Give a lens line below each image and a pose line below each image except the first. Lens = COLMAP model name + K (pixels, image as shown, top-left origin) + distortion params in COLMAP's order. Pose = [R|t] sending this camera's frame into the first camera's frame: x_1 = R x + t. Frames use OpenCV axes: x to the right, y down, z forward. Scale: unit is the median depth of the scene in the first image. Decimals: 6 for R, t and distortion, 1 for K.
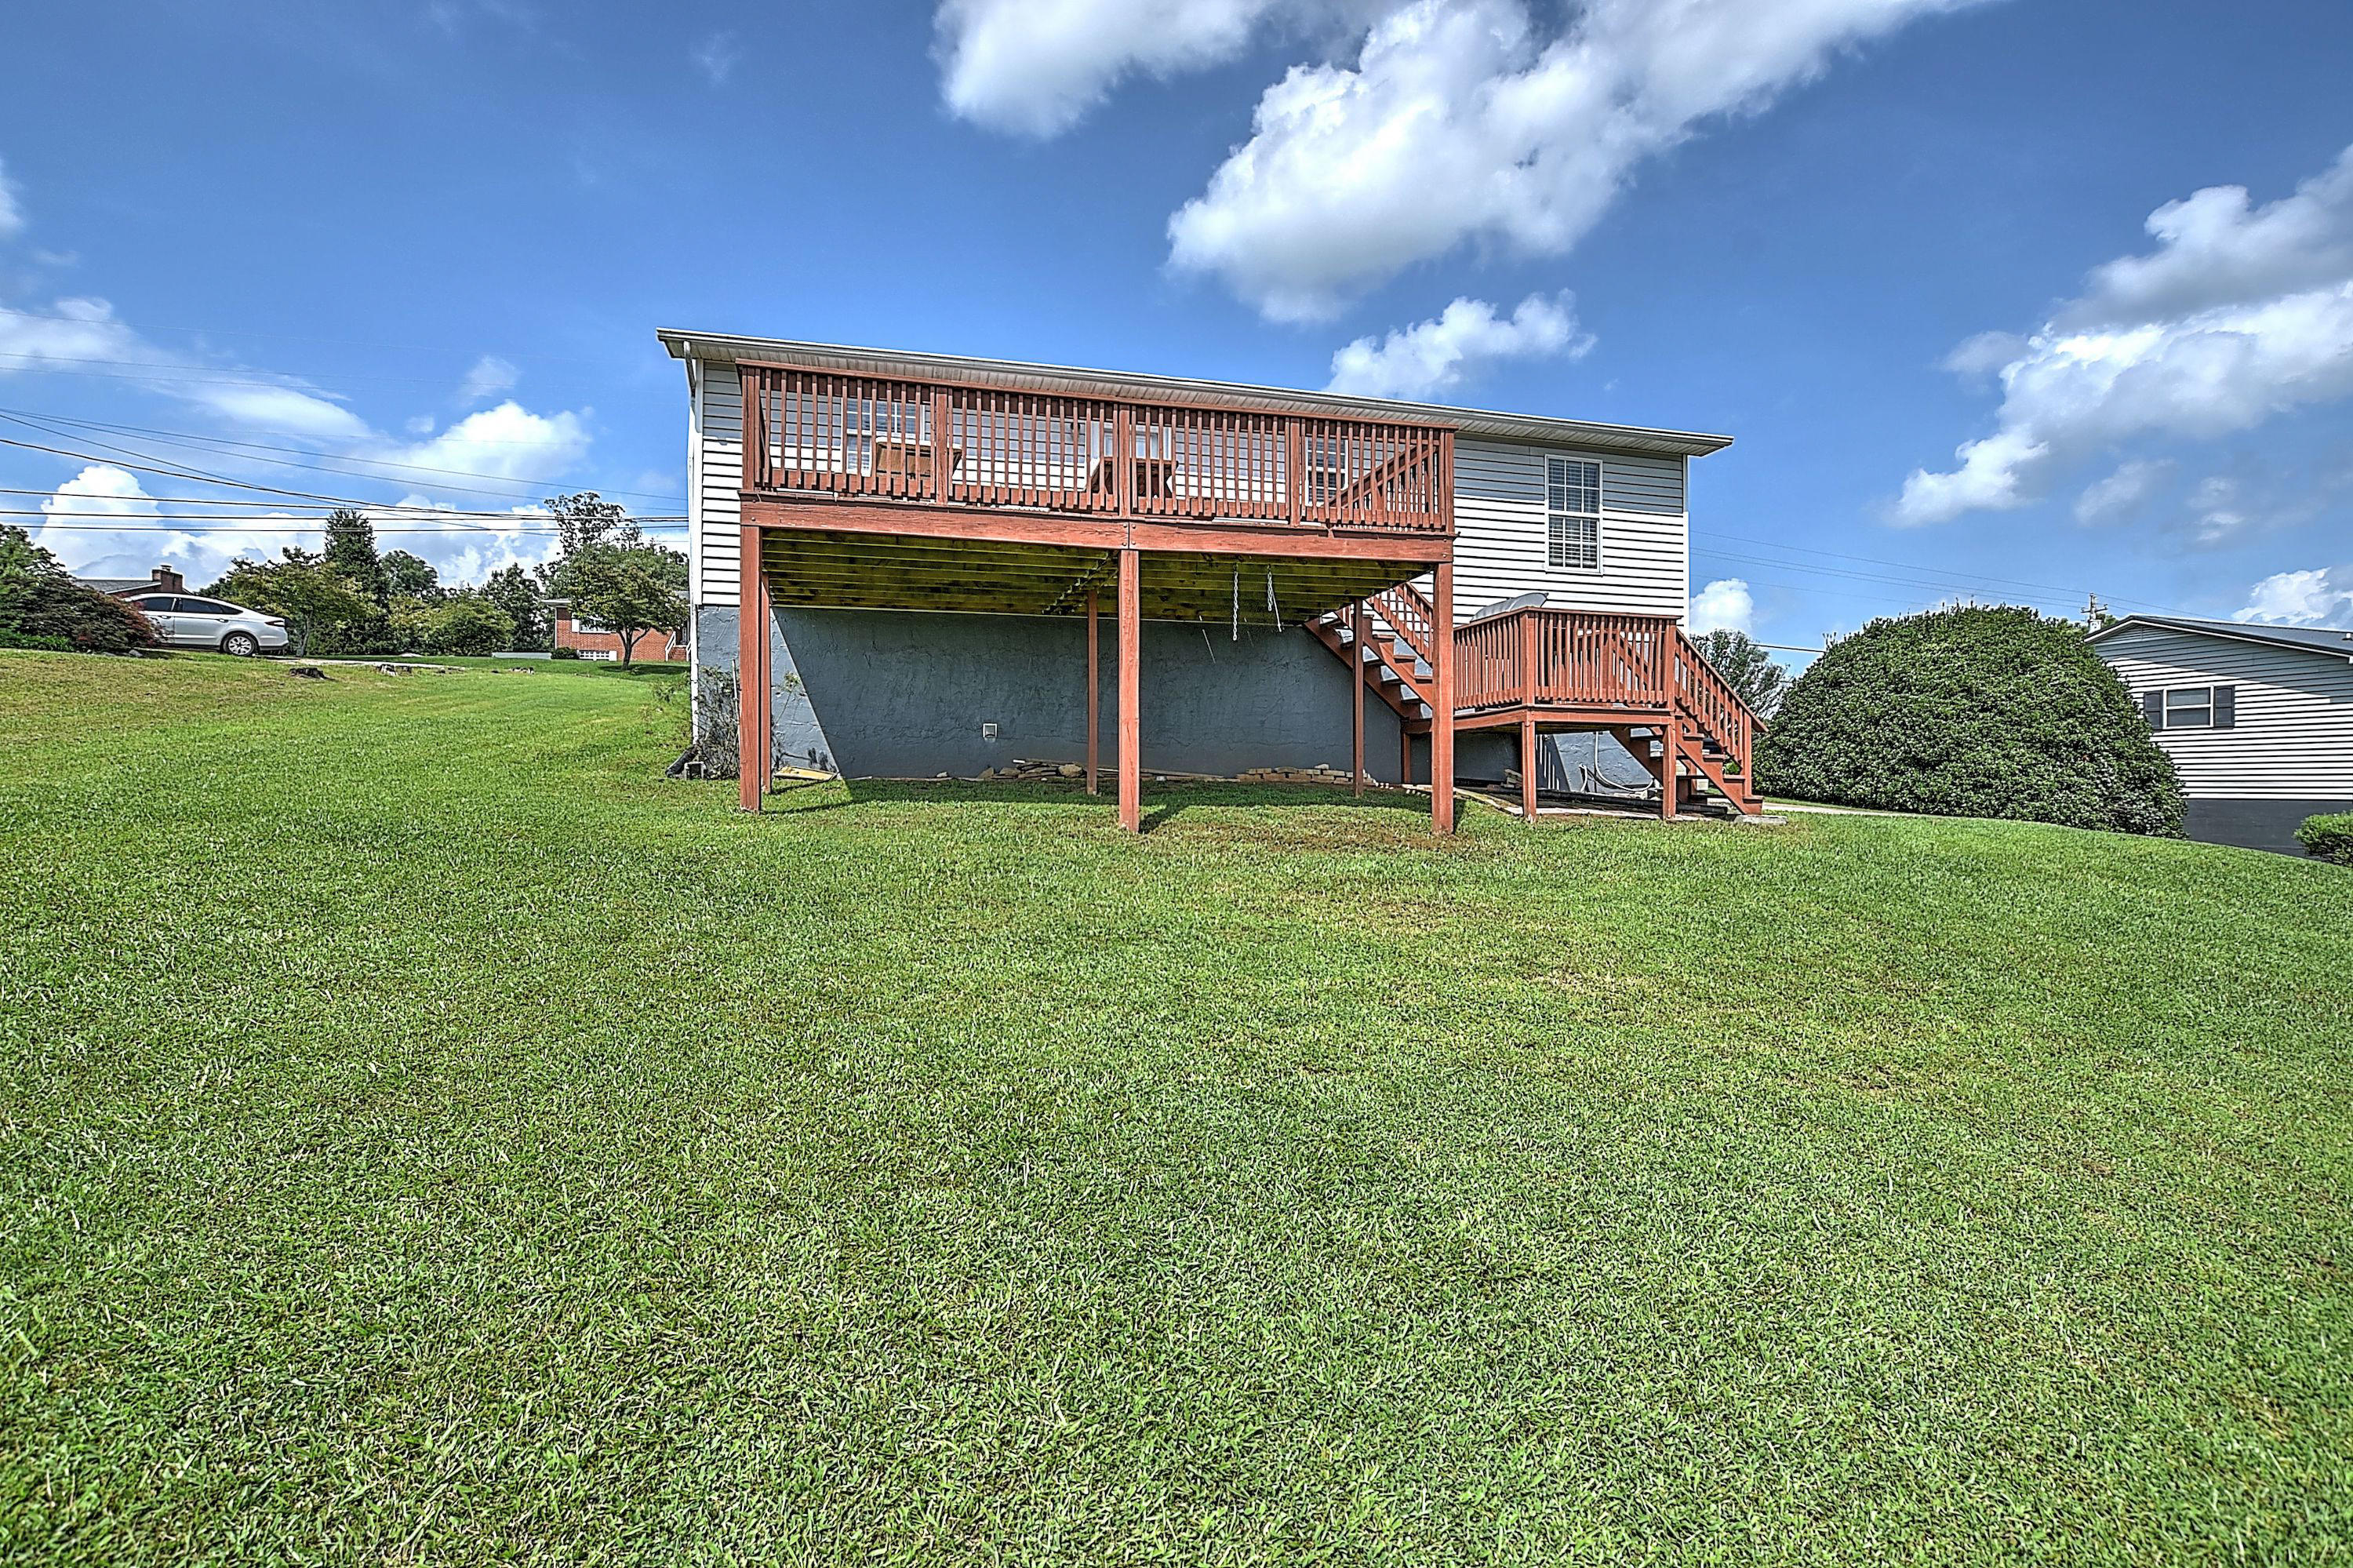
lens RADIAL K [[1014.1, 0, 1176.5], [0, 1014.1, 784.0], [0, 0, 1]] dist [-0.037246, 0.000125]
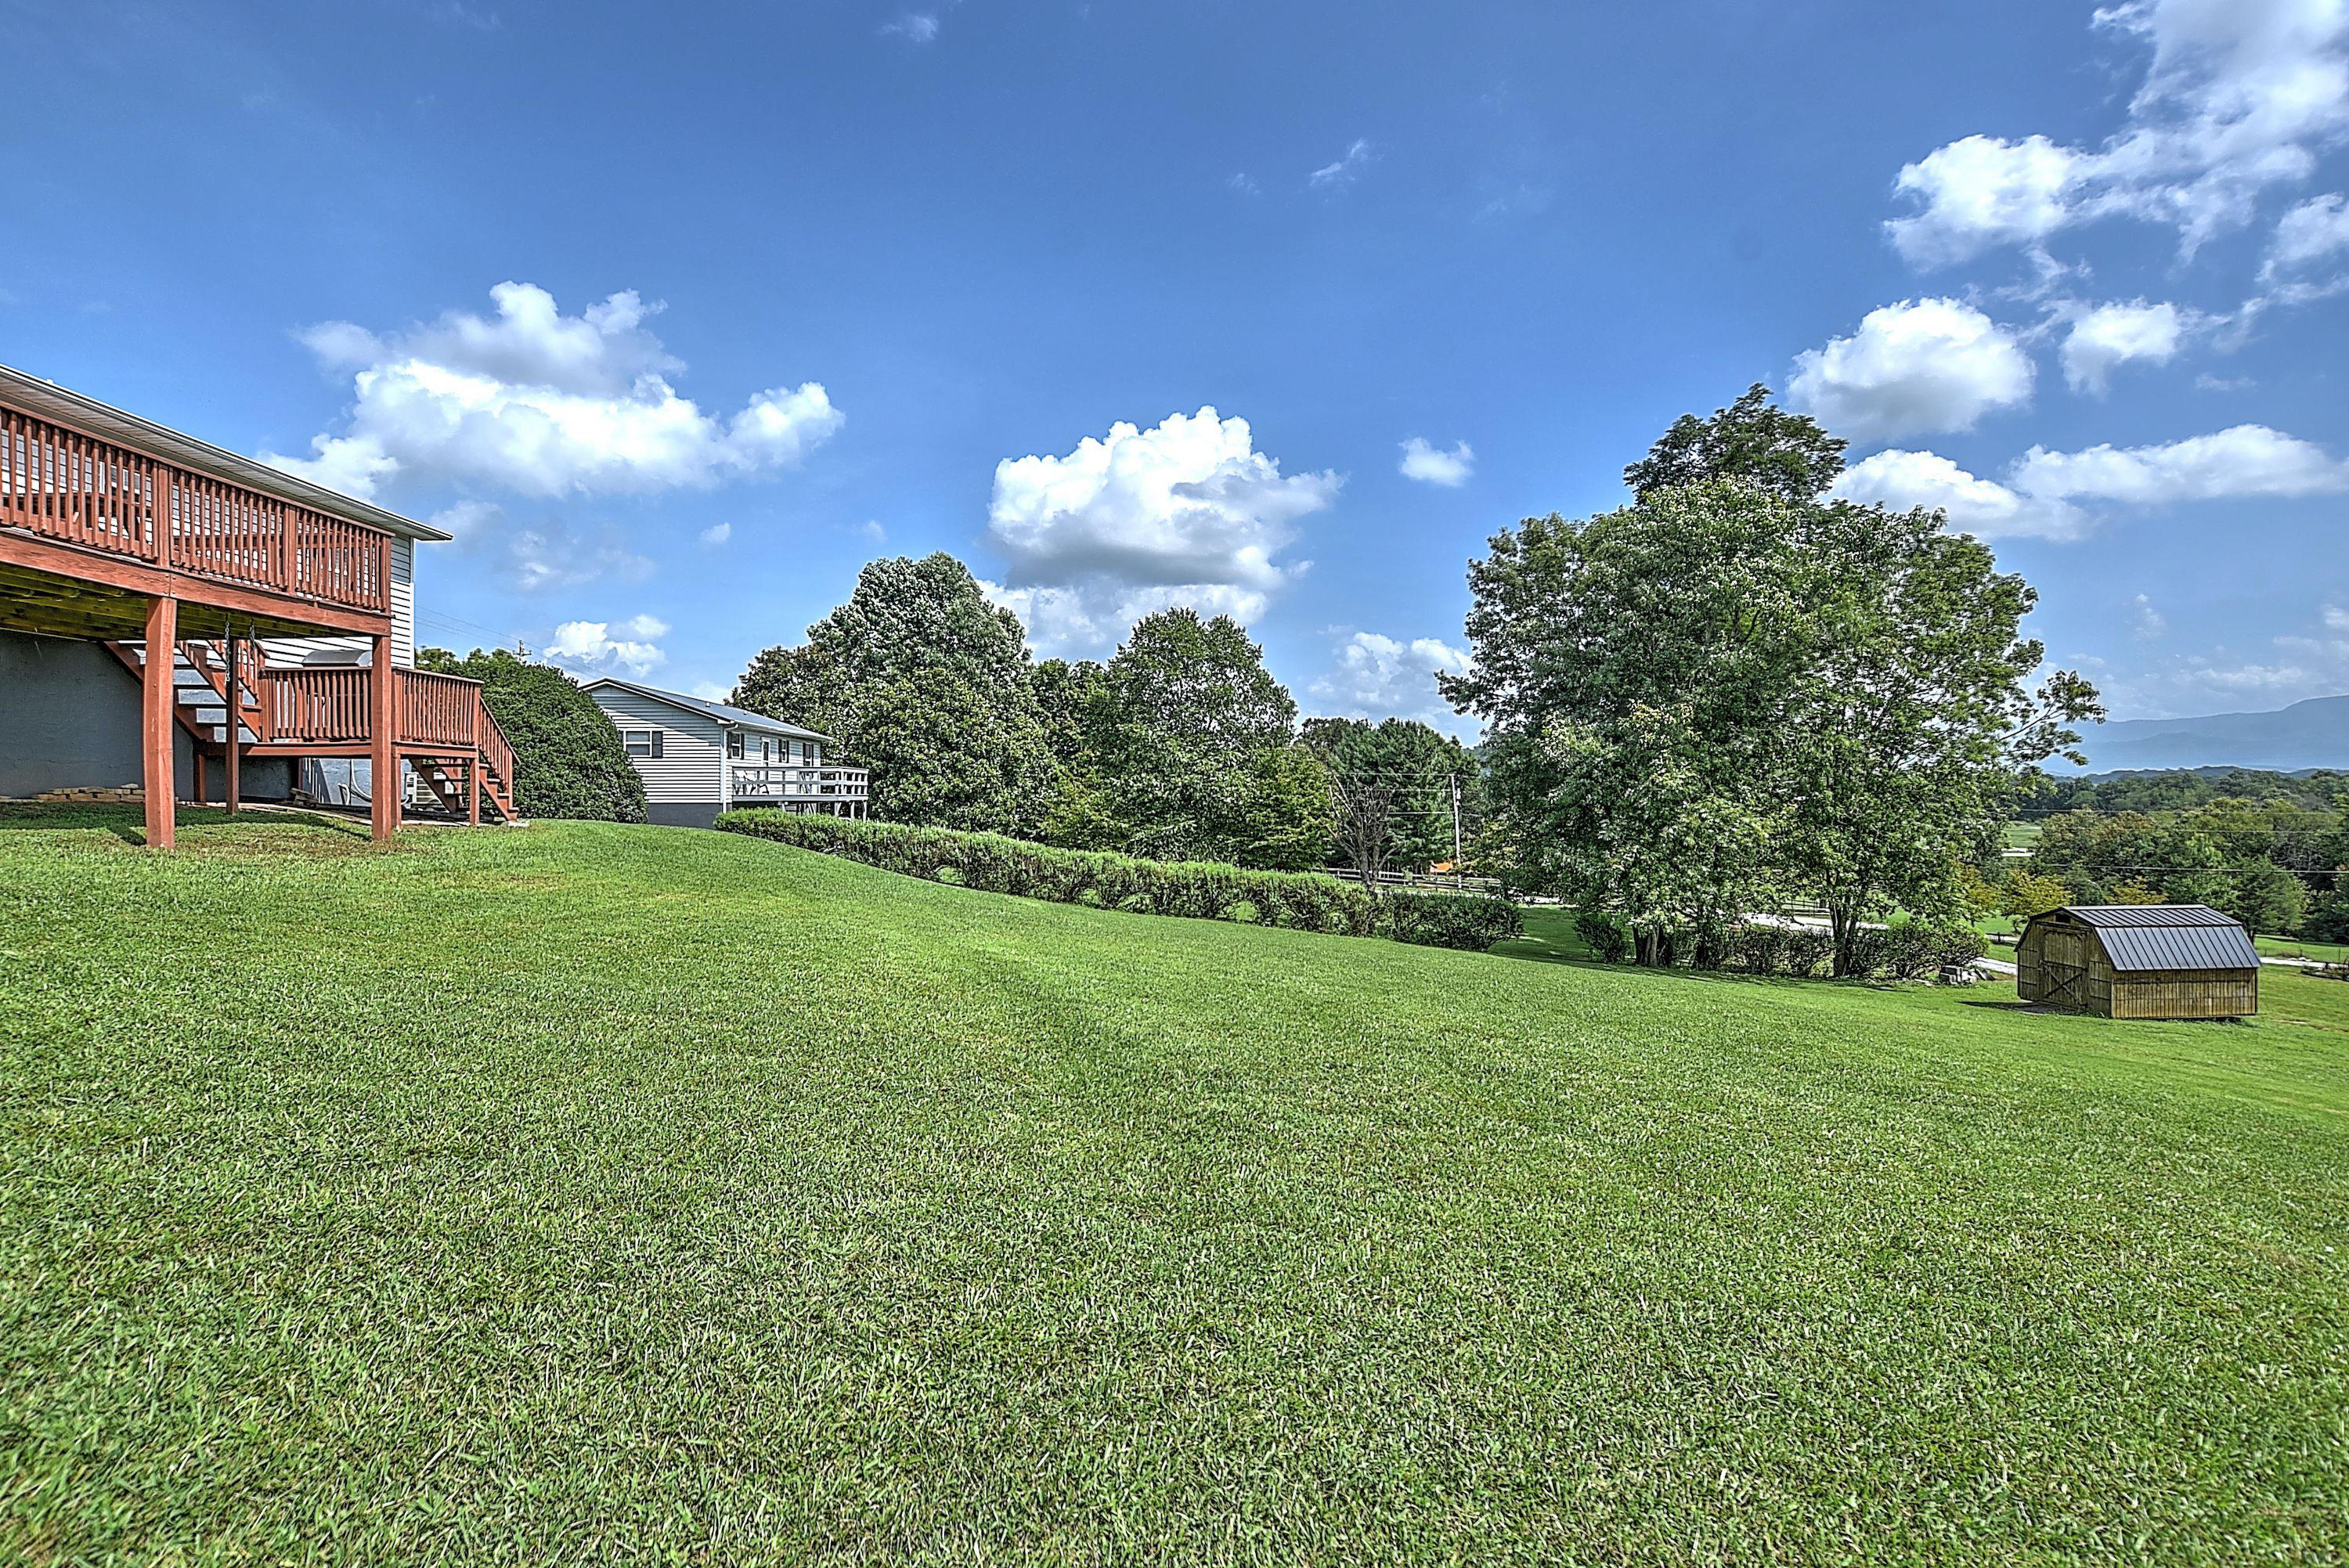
lens RADIAL K [[1026.7, 0, 1169.6], [0, 1026.7, 832.2], [0, 0, 1]] dist [-0.084113, 0.023558]
pose [[0.182896, -0.042295, 0.982222, -0.578014], [-0.001937, 0.999057, 0.043381, -0.014407], [-0.983130, -0.009836, 0.182642, -0.176467]]
